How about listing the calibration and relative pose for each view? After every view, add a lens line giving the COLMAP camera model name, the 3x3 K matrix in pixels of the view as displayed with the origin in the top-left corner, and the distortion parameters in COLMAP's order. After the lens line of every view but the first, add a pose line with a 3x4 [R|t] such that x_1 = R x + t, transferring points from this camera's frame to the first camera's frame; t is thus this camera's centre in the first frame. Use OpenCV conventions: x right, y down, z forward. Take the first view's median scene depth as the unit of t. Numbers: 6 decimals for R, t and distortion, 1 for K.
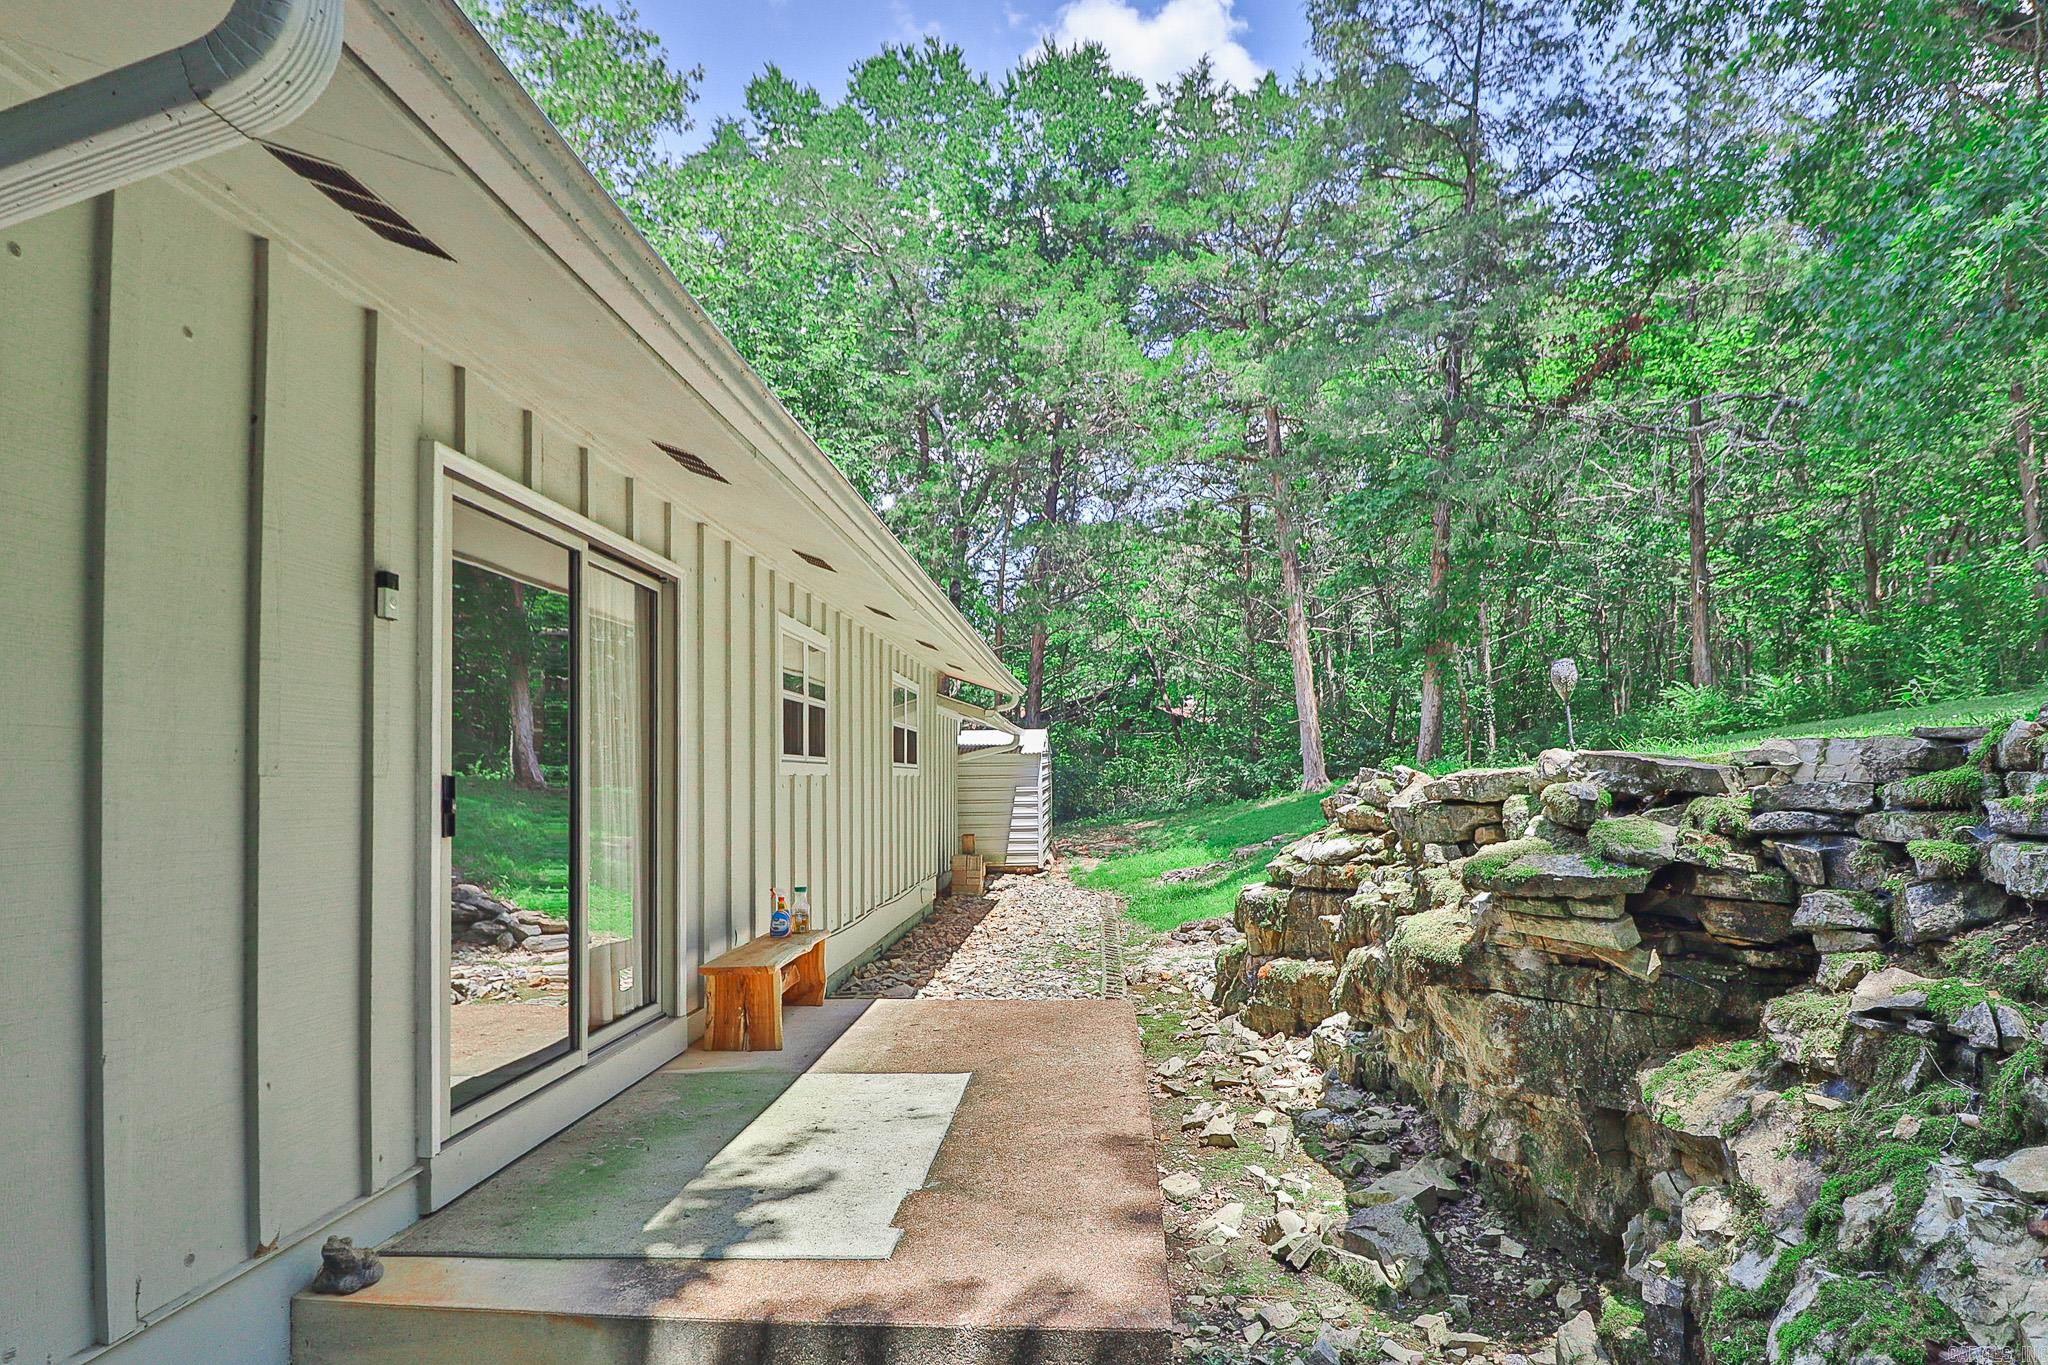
lens RADIAL K [[1091.1, 0, 1118.1], [0, 1091.1, 765.4], [0, 0, 1]] dist [0.000384, -0.023955]
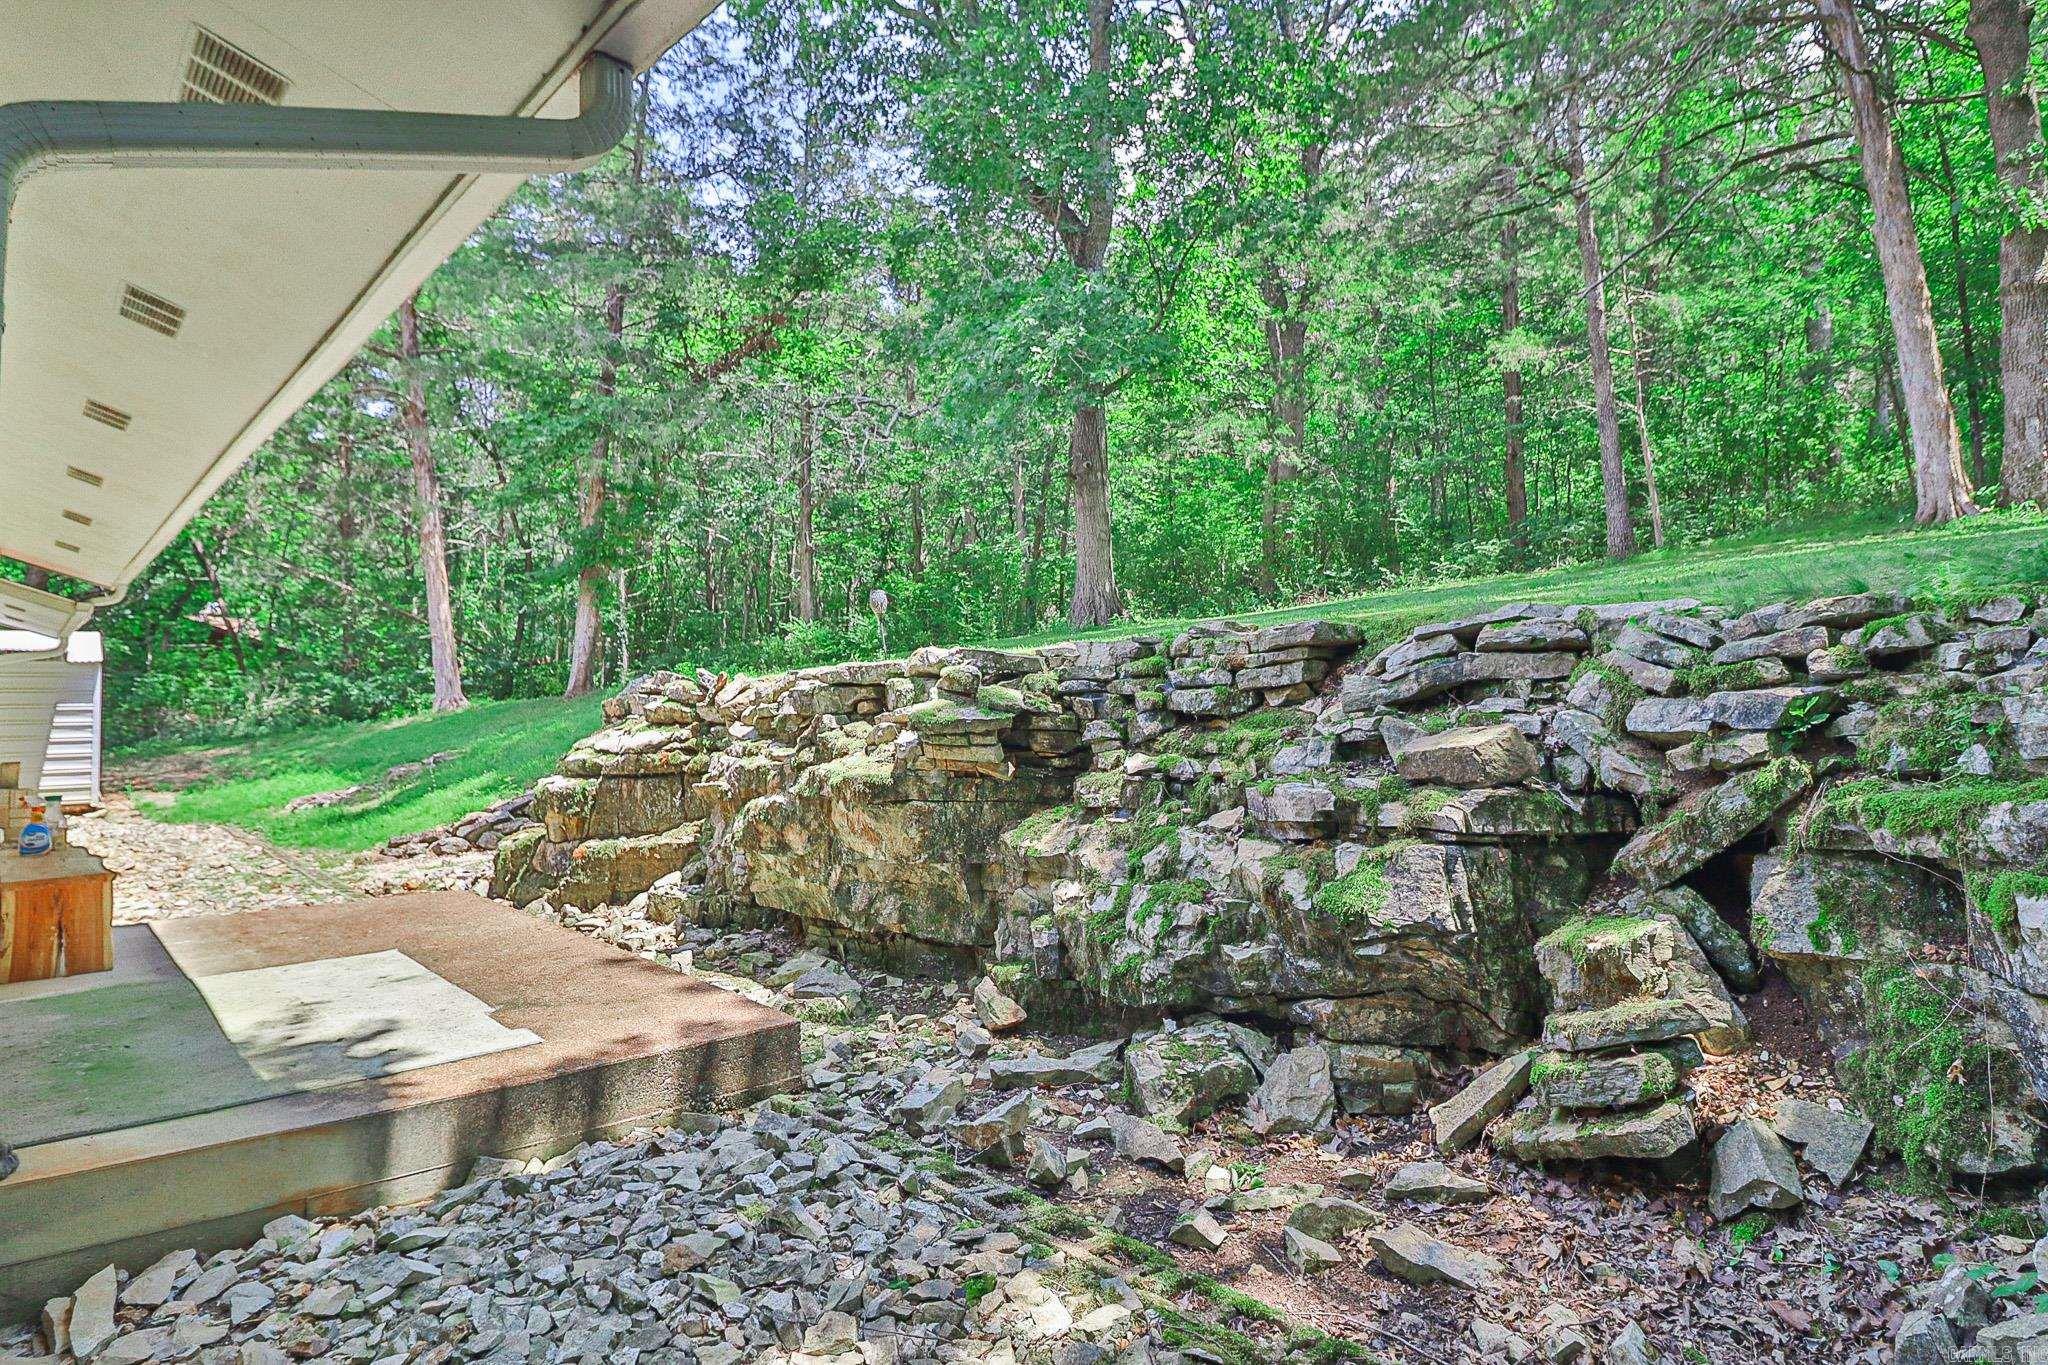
lens RADIAL K [[1056.6, 0, 1059.0], [0, 1056.6, 649.0], [0, 0, 1]] dist [-0.000634, -0.013339]
pose [[0.712715, 0.033734, 0.700642, -0.615568], [-0.003531, 0.999003, -0.044508, 0.063224], [-0.701445, 0.029248, 0.712124, -0.244410]]
